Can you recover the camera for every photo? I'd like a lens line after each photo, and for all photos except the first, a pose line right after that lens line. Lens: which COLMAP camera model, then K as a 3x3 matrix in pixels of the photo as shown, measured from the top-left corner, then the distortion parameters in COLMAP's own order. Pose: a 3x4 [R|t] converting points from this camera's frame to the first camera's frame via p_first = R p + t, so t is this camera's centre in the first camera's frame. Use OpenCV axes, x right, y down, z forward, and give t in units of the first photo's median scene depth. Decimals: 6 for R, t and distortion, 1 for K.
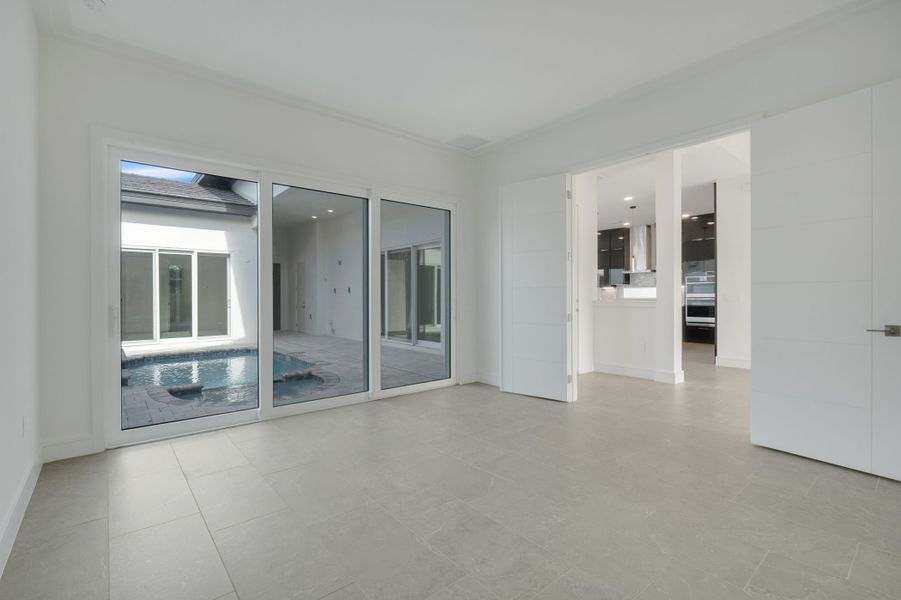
lens RADIAL K [[411.8, 0, 448.8], [0, 411.8, 294.7], [0, 0, 1]] dist [-0.003423, -0.001110]
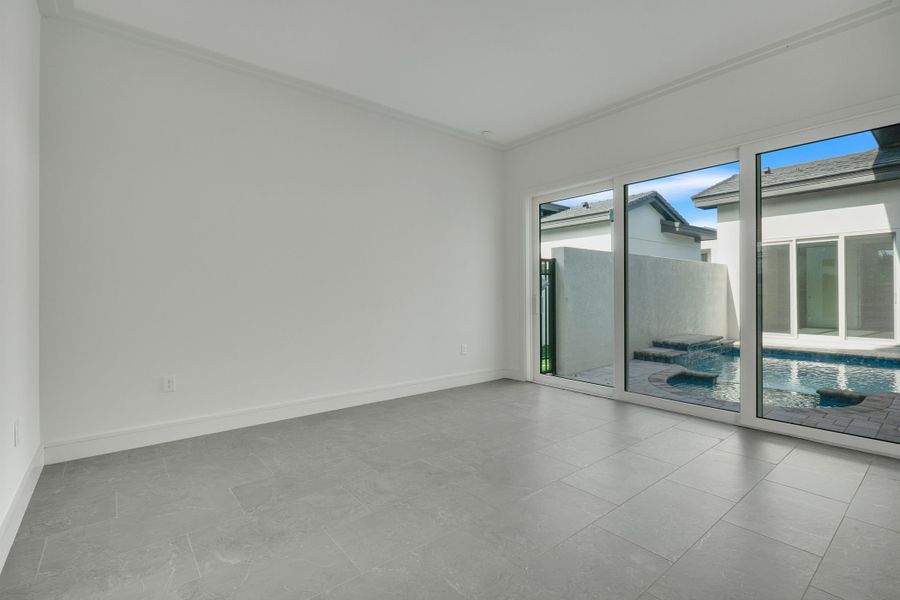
lens RADIAL K [[411.3, 0, 448.3], [0, 411.3, 294.7], [0, 0, 1]] dist [-0.003423, -0.001110]
pose [[-0.022579, 0.008804, -0.999706, 0.260707], [0.009340, 0.999919, 0.008595, 0.001681], [0.999701, -0.009143, -0.022659, 0.217030]]
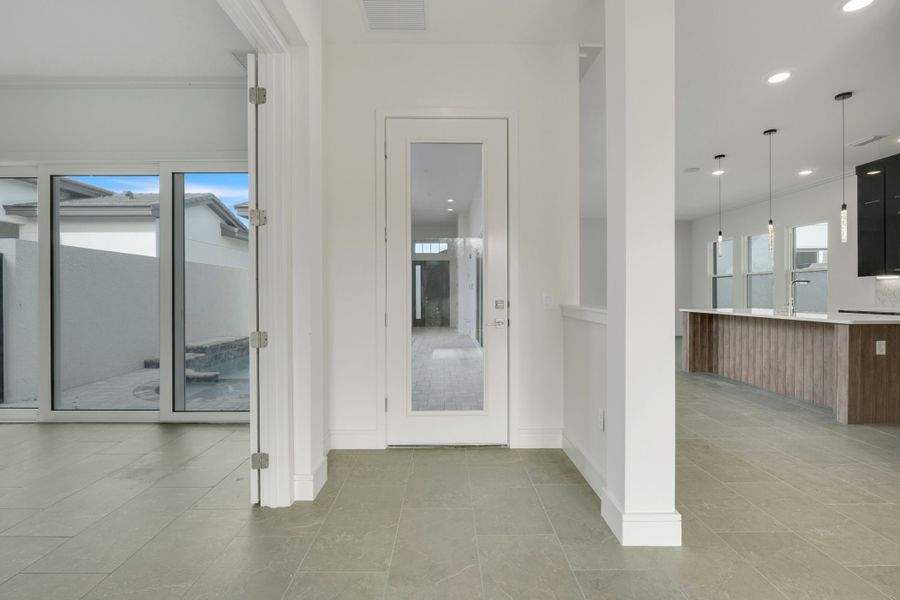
lens RADIAL K [[411.3, 0, 448.3], [0, 411.3, 294.7], [0, 0, 1]] dist [-0.003423, -0.001110]
pose [[0.771058, 0.003944, -0.636753, 0.344719], [0.000341, 0.999978, 0.006607, -0.000501], [0.636765, -0.005312, 0.771040, 0.331858]]
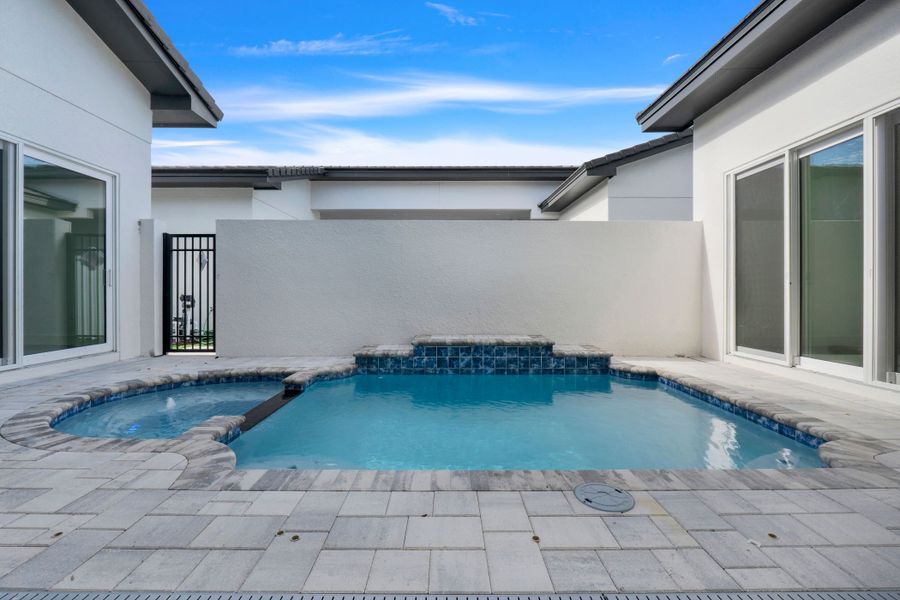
lens RADIAL K [[382.6, 0, 447.4], [0, 382.6, 294.7], [0, 0, 1]] dist [-0.007959, -0.000242]
pose [[-0.638153, 0.008971, -0.769857, -0.160513], [0.001211, 0.999943, 0.010648, 0.037751], [0.769908, 0.005863, -0.638128, 0.976864]]
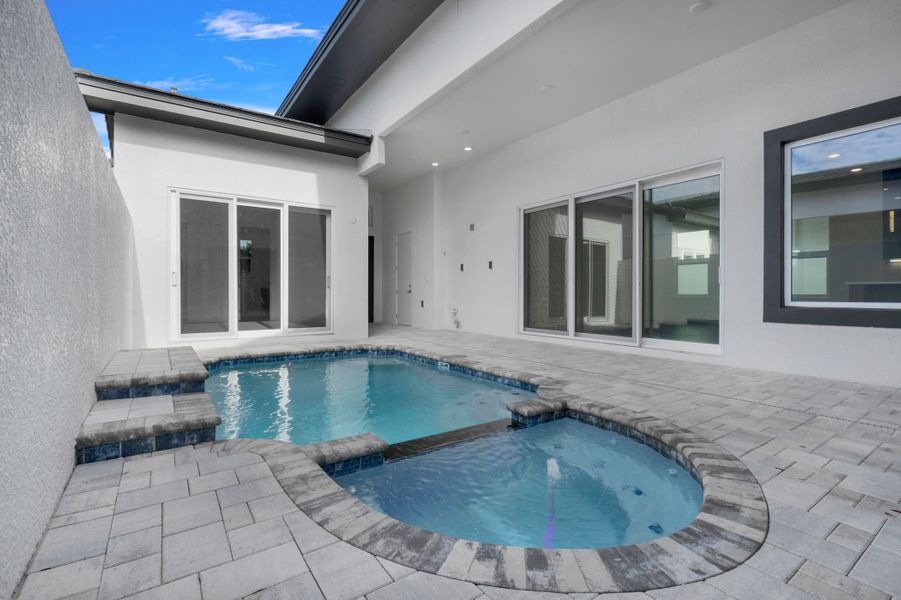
lens RADIAL K [[415.1, 0, 447.1], [0, 415.1, 289.3], [0, 0, 1]] dist [-0.000357, -0.000328]
pose [[0.995699, 0.003927, -0.092562, -0.298392], [-0.004542, 0.999969, -0.006439, 0.041744], [0.092534, 0.006832, 0.995686, 0.353843]]
